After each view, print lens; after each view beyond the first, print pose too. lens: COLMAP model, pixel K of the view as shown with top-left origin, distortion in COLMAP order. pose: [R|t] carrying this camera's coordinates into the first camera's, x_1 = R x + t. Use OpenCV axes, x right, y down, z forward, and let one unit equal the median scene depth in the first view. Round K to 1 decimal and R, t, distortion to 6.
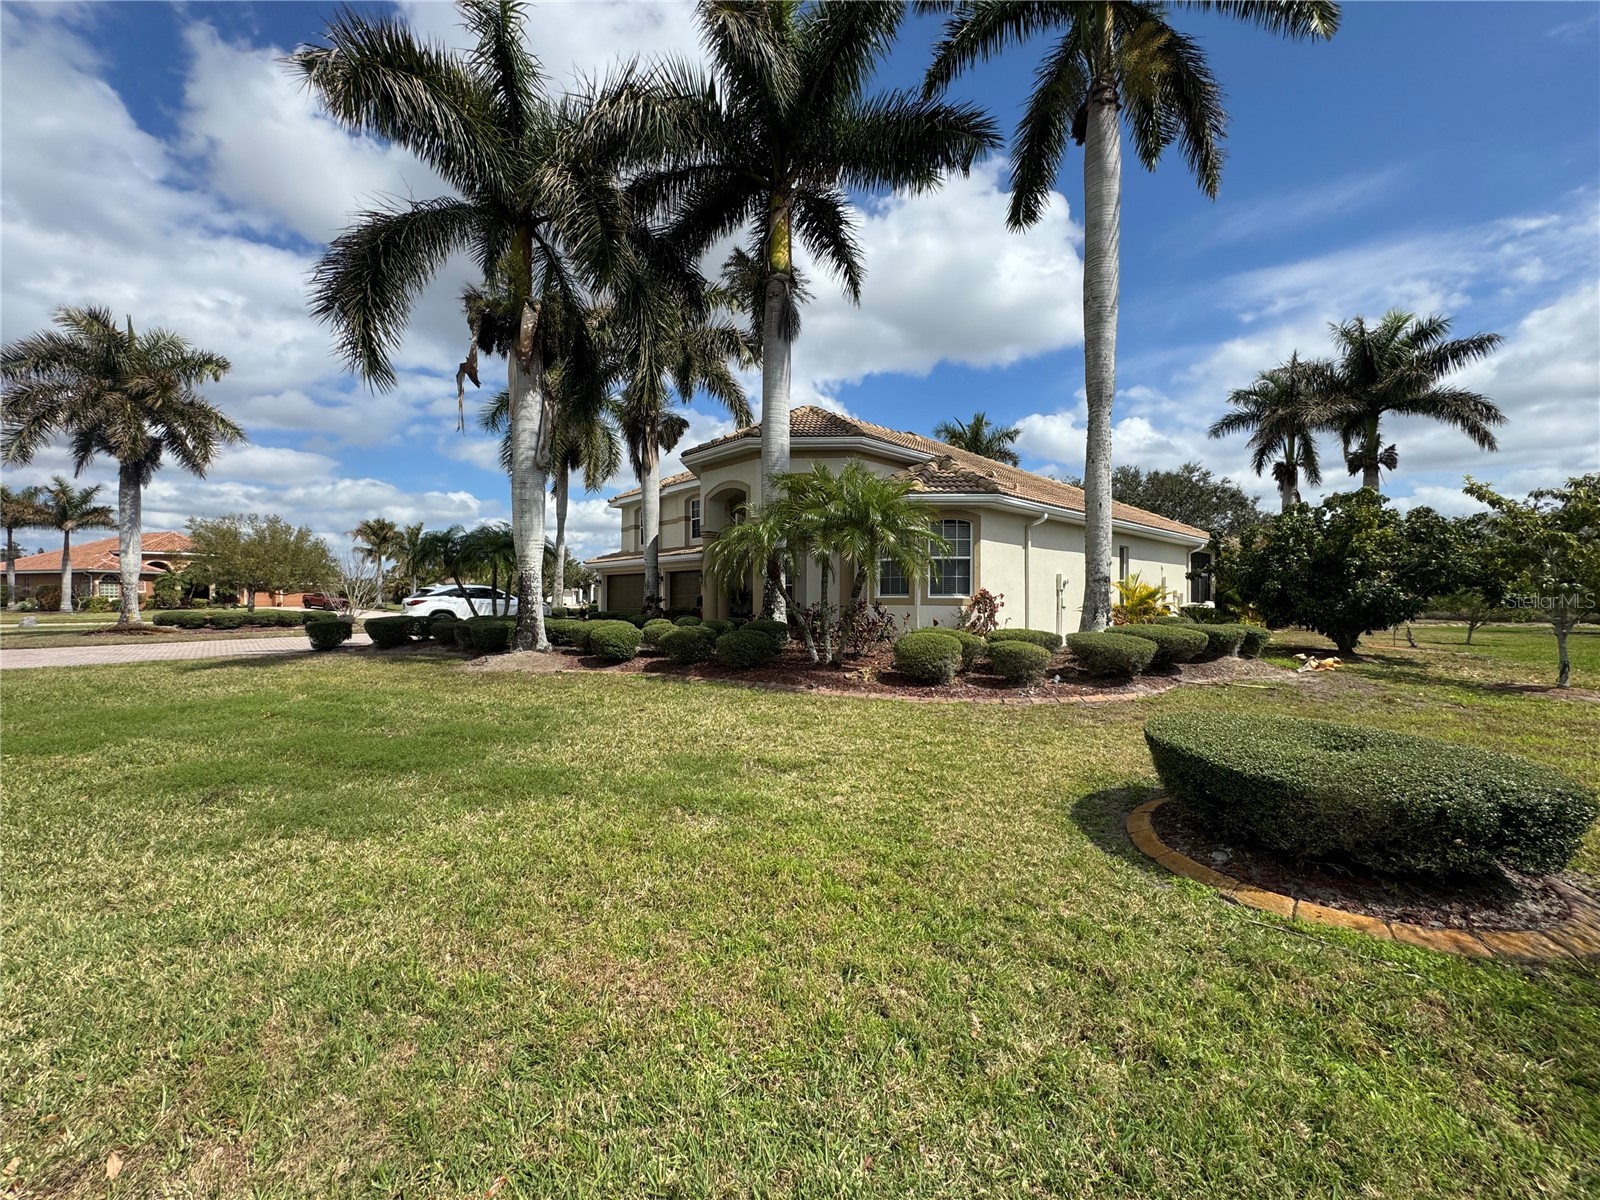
lens RADIAL K [[641.1, 0, 800.0], [0, 641.1, 600.0], [0, 0, 1]] dist [-0.002156, 0.000421]
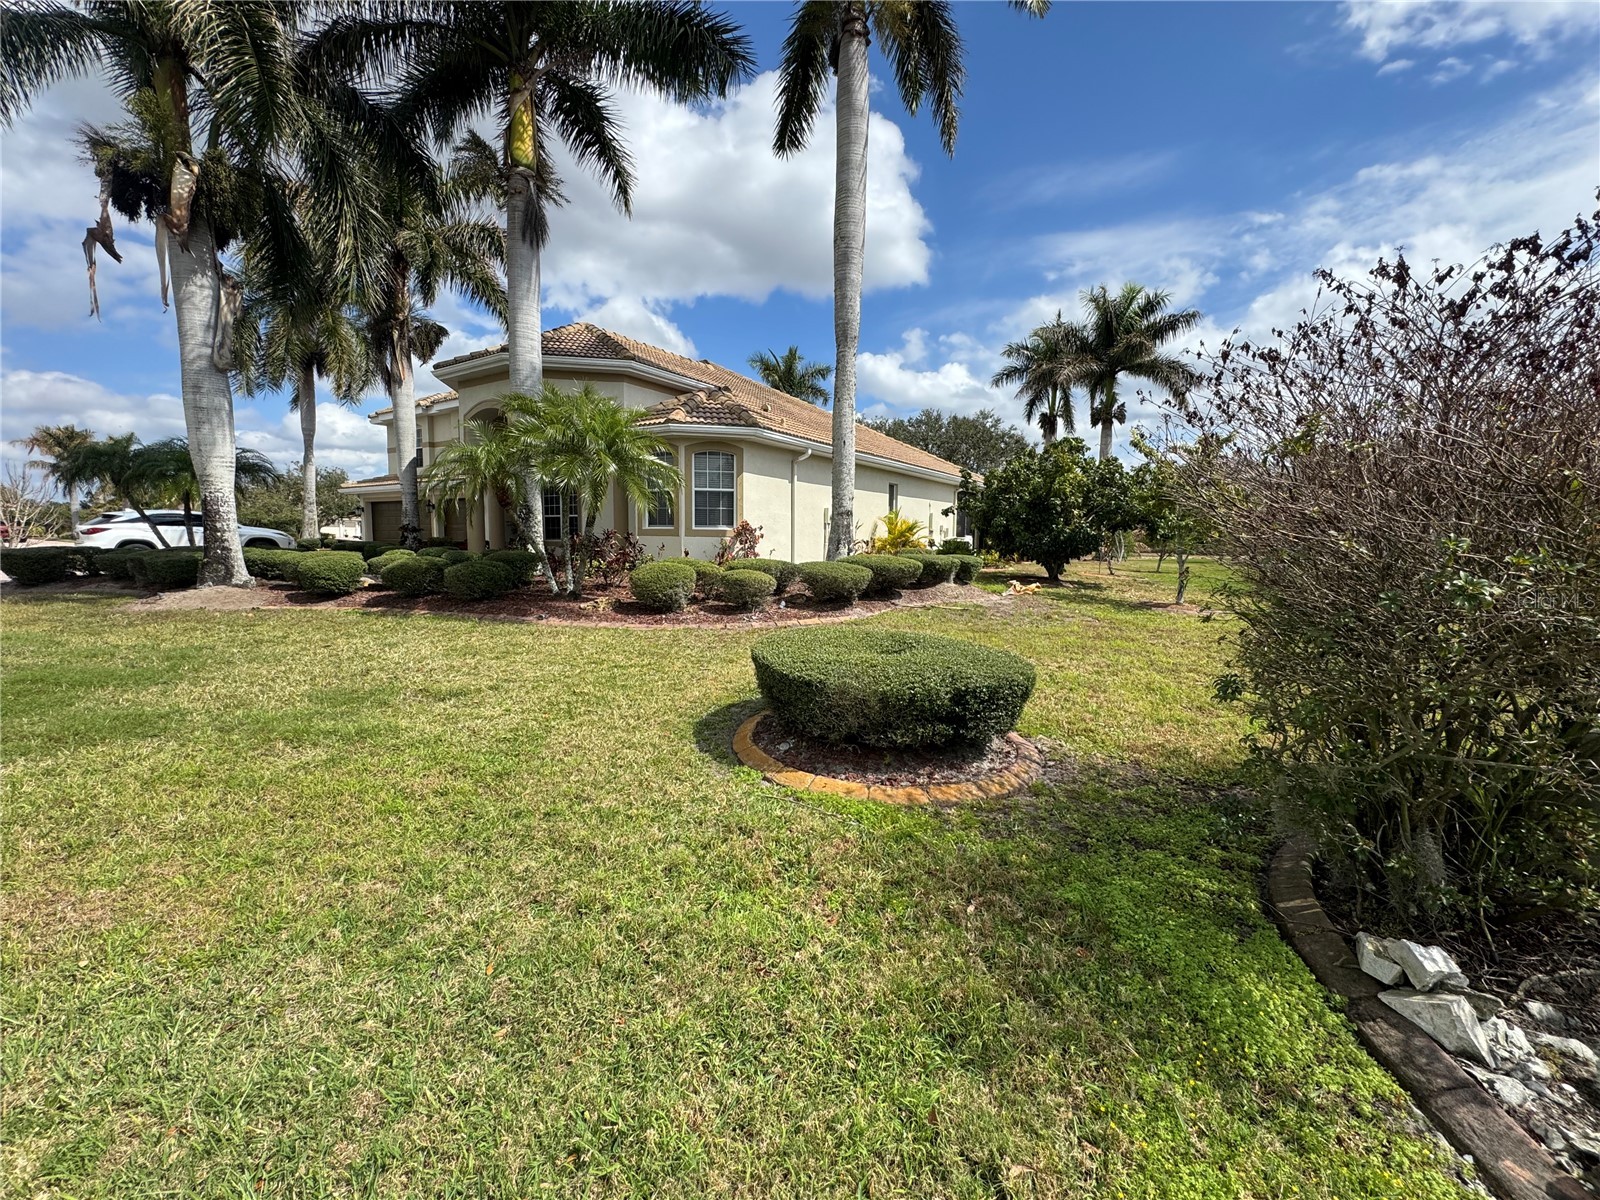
lens RADIAL K [[642.0, 0, 800.0], [0, 642.0, 600.0], [0, 0, 1]] dist [-0.003312, -0.000022]
pose [[0.968500, -0.017905, 0.248369, 0.115448], [-0.007629, 0.994810, 0.101466, 0.004072], [-0.248897, -0.100164, 0.963337, -0.032467]]
